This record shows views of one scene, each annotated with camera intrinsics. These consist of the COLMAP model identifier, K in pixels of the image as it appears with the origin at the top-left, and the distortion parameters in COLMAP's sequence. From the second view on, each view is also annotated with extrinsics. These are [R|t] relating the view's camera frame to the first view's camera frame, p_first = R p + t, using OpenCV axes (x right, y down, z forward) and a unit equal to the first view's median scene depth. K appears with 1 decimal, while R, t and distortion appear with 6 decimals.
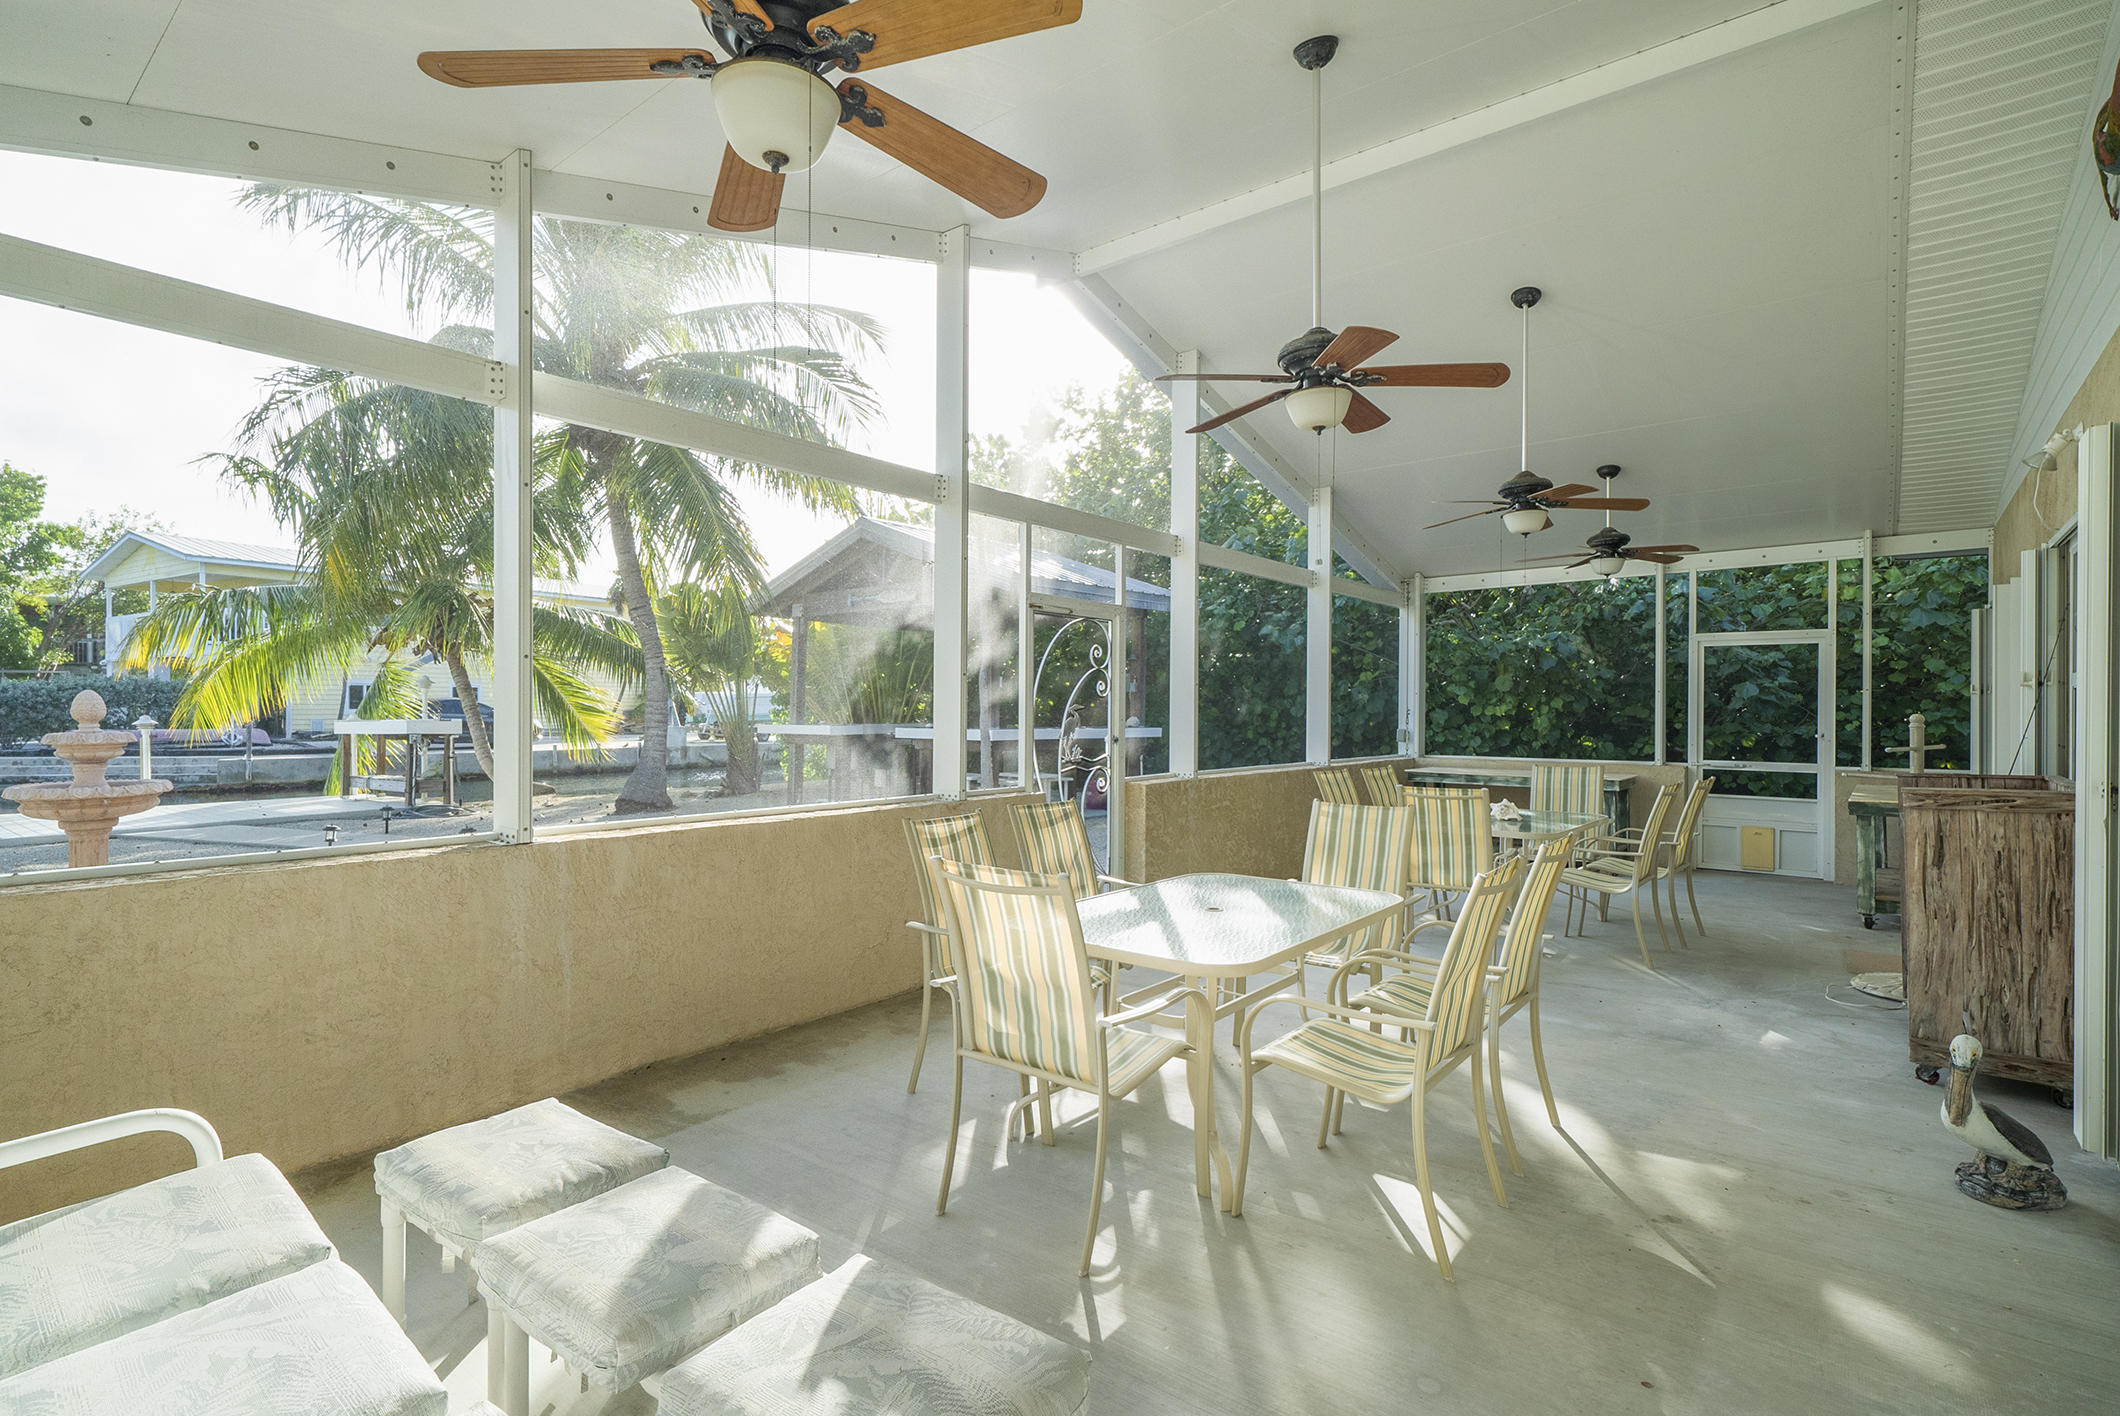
lens RADIAL K [[1020.7, 0, 1042.5], [0, 1020.7, 705.7], [0, 0, 1]] dist [0.006535, -0.000672]
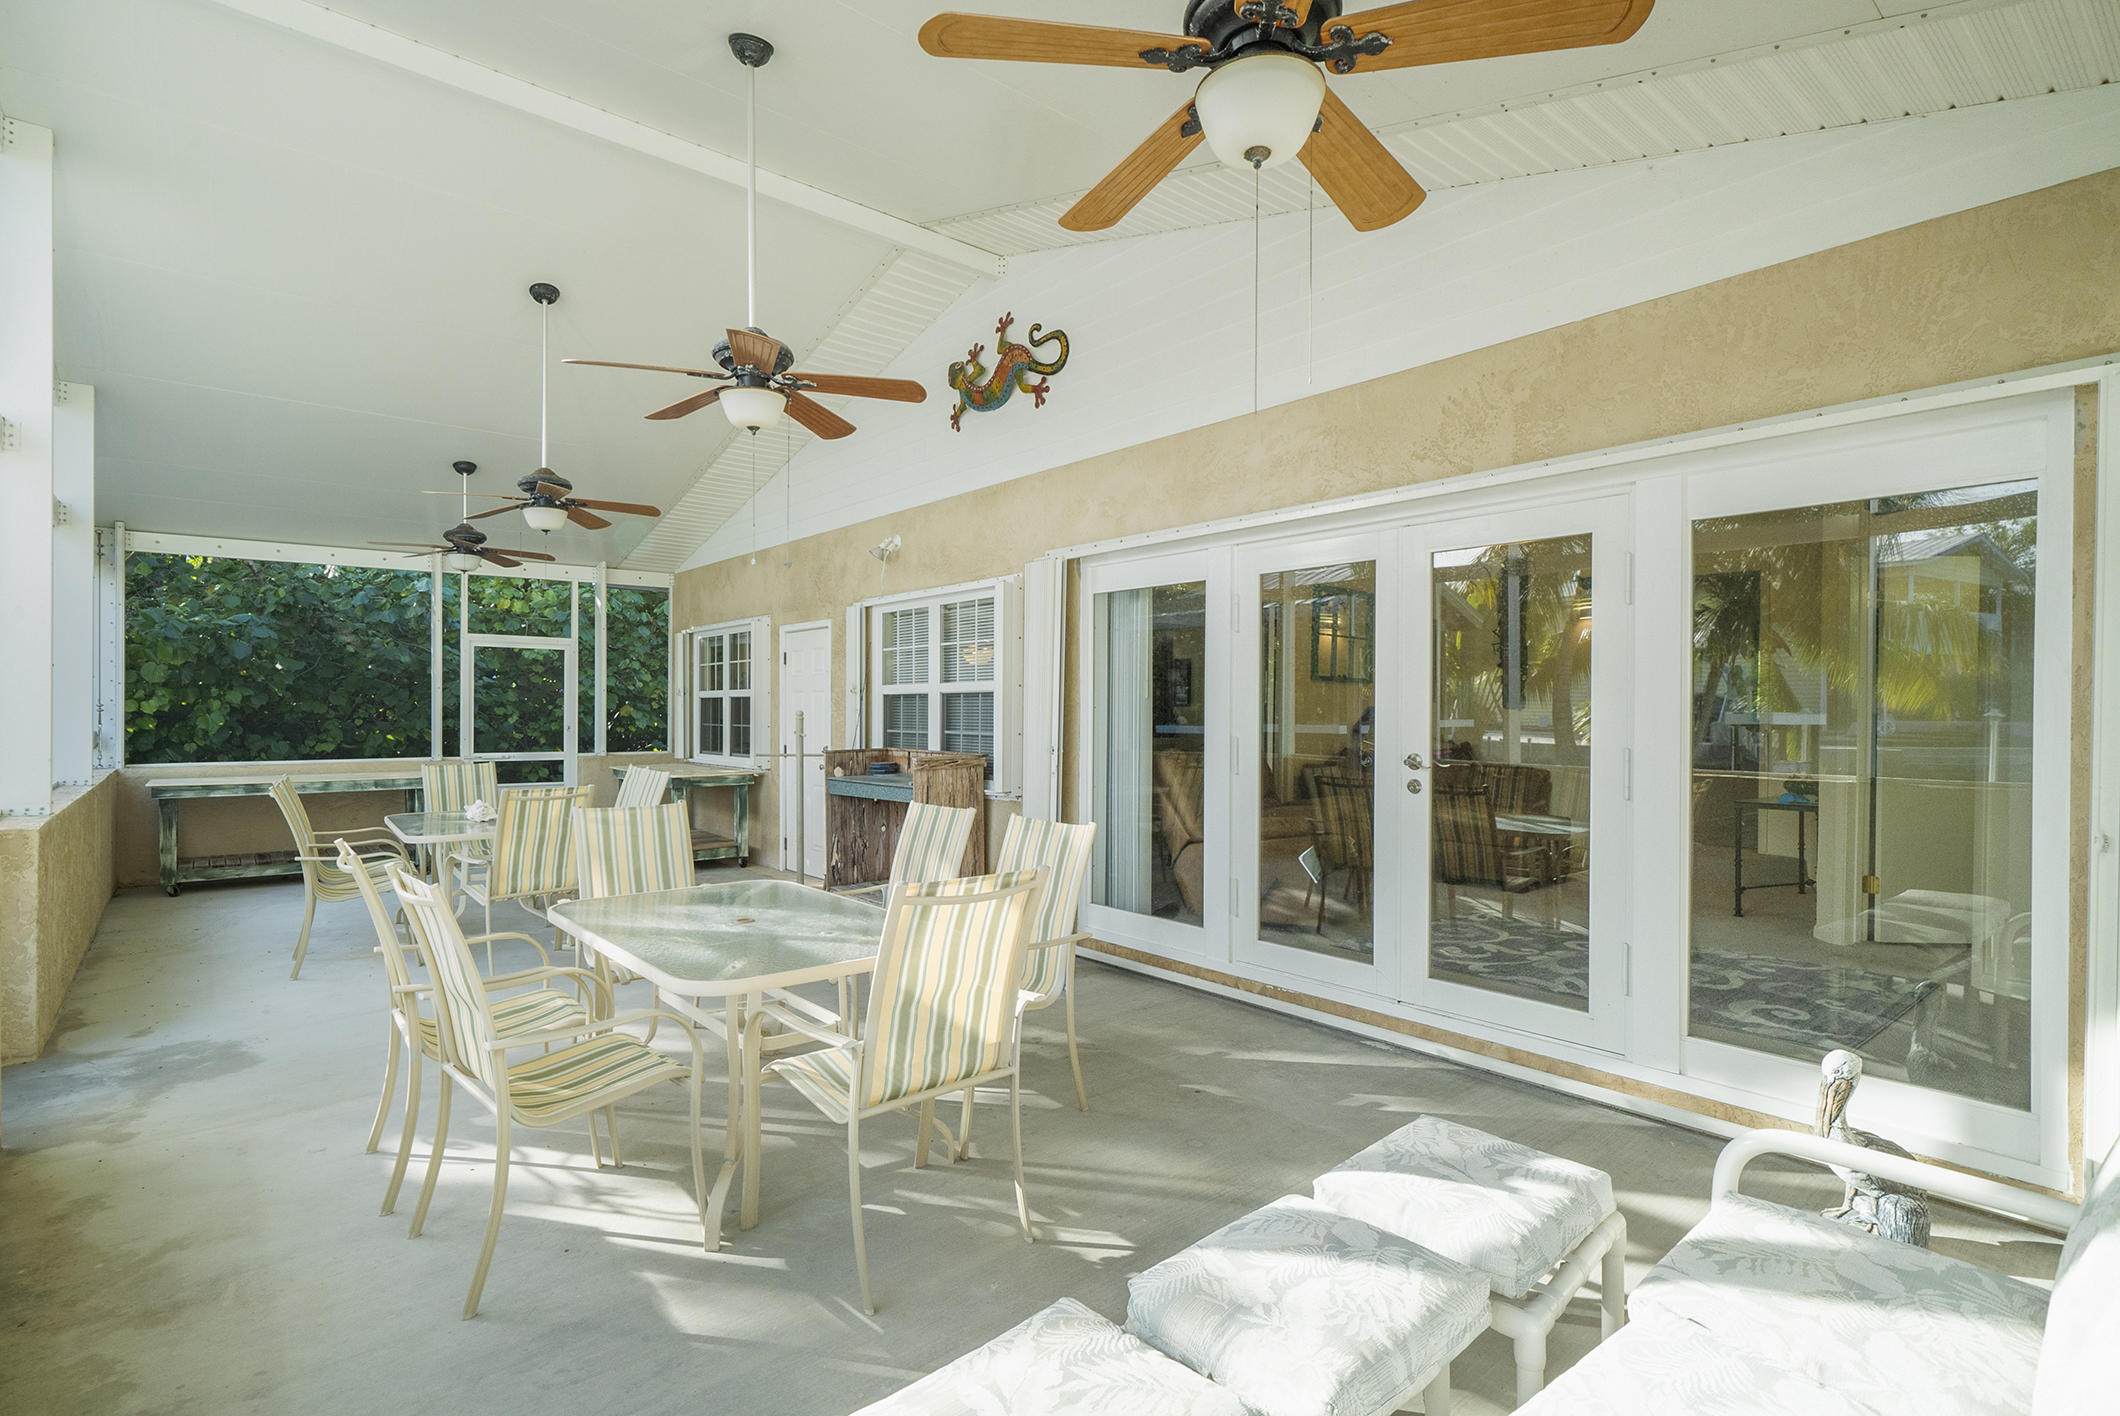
lens RADIAL K [[1020.7, 0, 1040.5], [0, 1020.7, 714.2], [0, 0, 1]] dist [0.006535, -0.000672]
pose [[0.189383, -0.007422, 0.981875, -0.301767], [-0.006382, 0.999941, 0.008790, -0.000237], [-0.981883, -0.007931, 0.189324, 0.239972]]
